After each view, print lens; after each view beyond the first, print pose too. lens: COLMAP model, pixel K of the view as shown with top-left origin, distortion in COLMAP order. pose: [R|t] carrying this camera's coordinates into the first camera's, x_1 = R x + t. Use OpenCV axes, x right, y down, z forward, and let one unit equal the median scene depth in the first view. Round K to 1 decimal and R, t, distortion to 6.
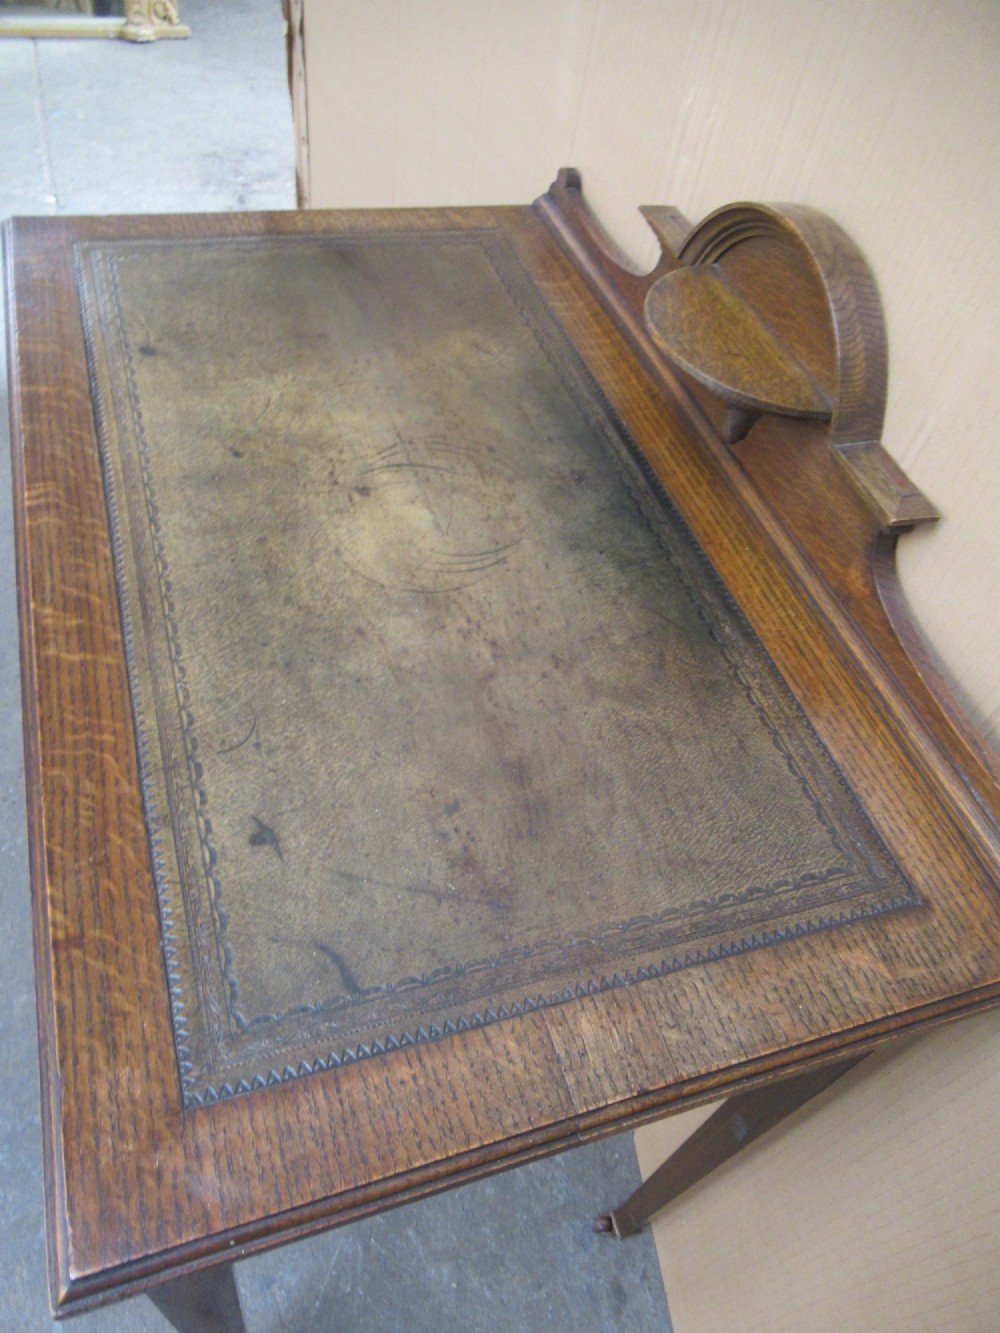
lens RADIAL K [[980.8, 0, 508.1], [0, 980.8, 657.5], [0, 0, 1]] dist [-0.011110, 0.007023]
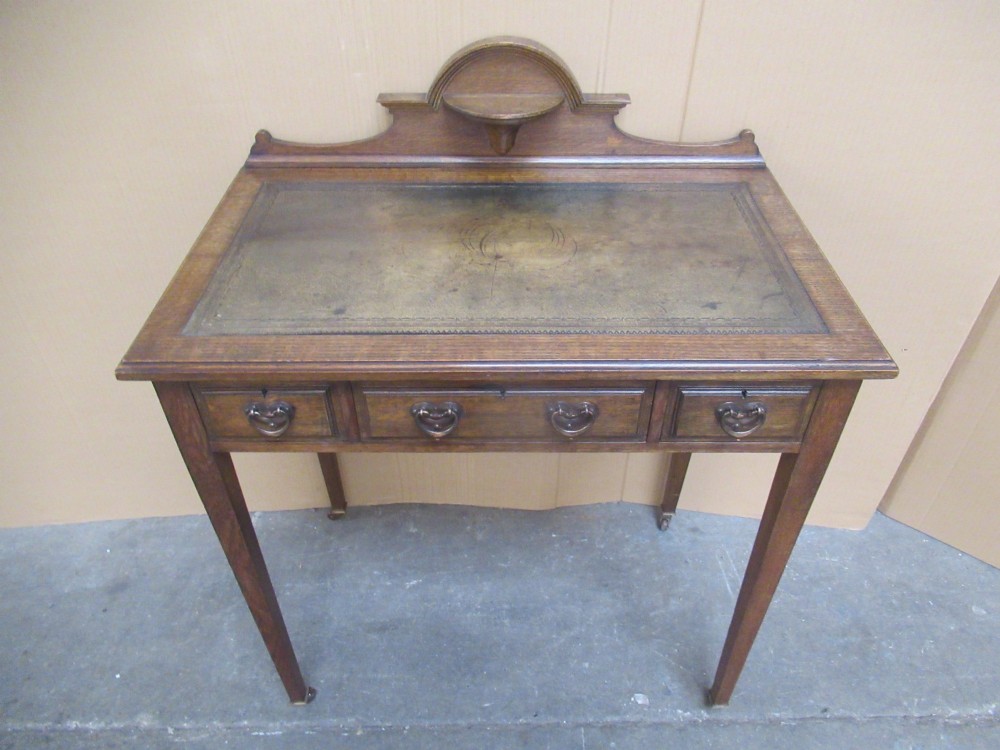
lens RADIAL K [[735.8, 0, 490.2], [0, 735.8, 375.6], [0, 0, 1]] dist [-0.011110, 0.007023]
pose [[0.333063, -0.713885, 0.615985, -1.340803], [0.748742, 0.597315, 0.287402, -0.510430], [-0.573109, 0.365491, 0.733459, 0.062738]]
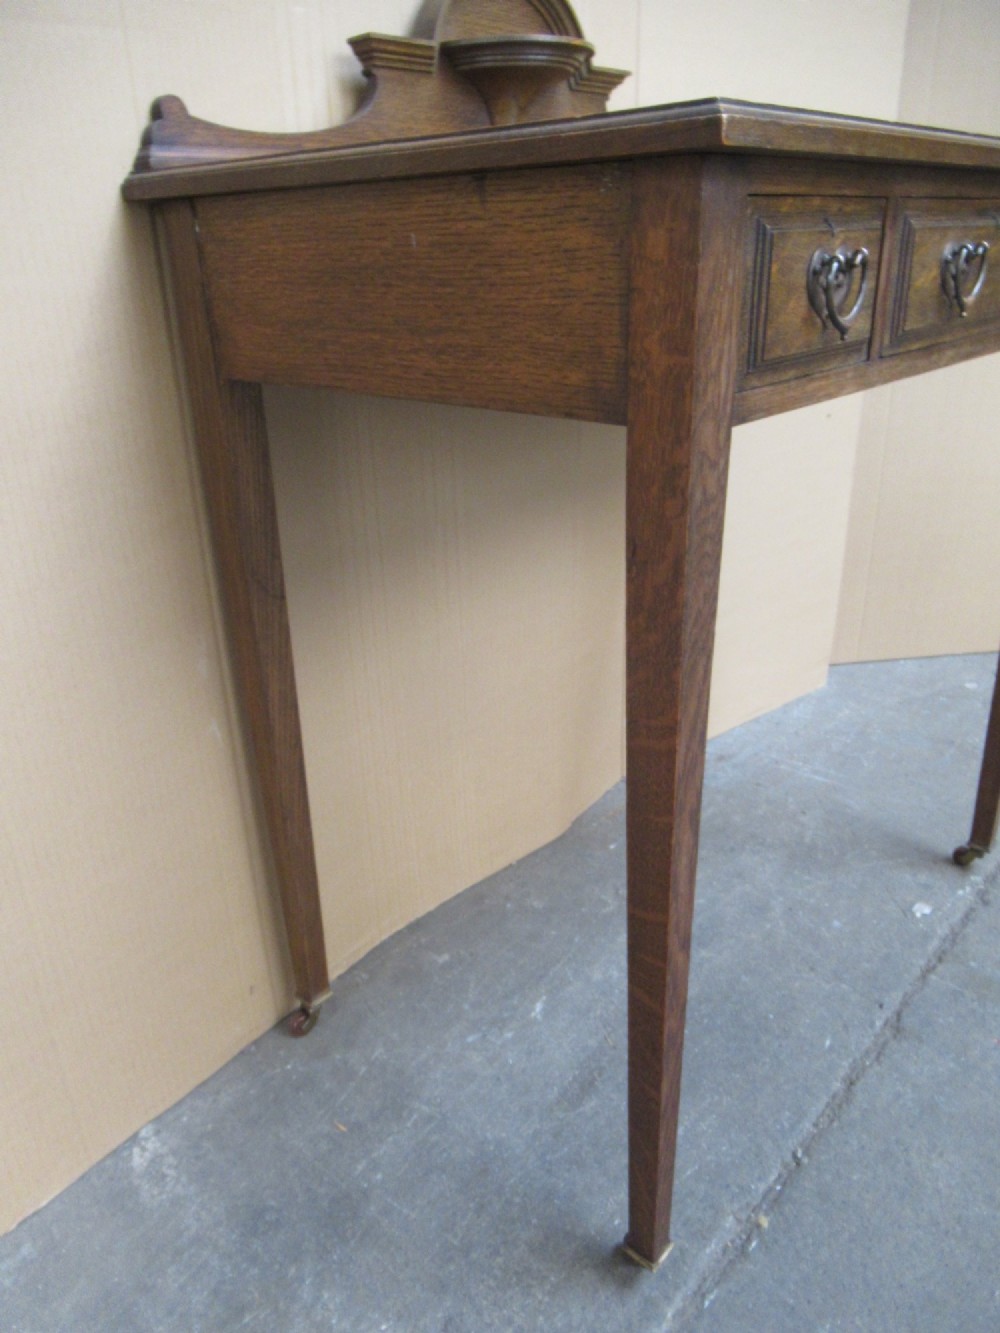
lens RADIAL K [[980.8, 0, 474.3], [0, 980.8, 672.8], [0, 0, 1]] dist [-0.011110, 0.007023]
pose [[-0.458859, -0.475081, 0.750831, -1.375610], [0.650519, 0.395969, 0.648100, -1.049450], [-0.605206, 0.785816, 0.127356, 1.758244]]
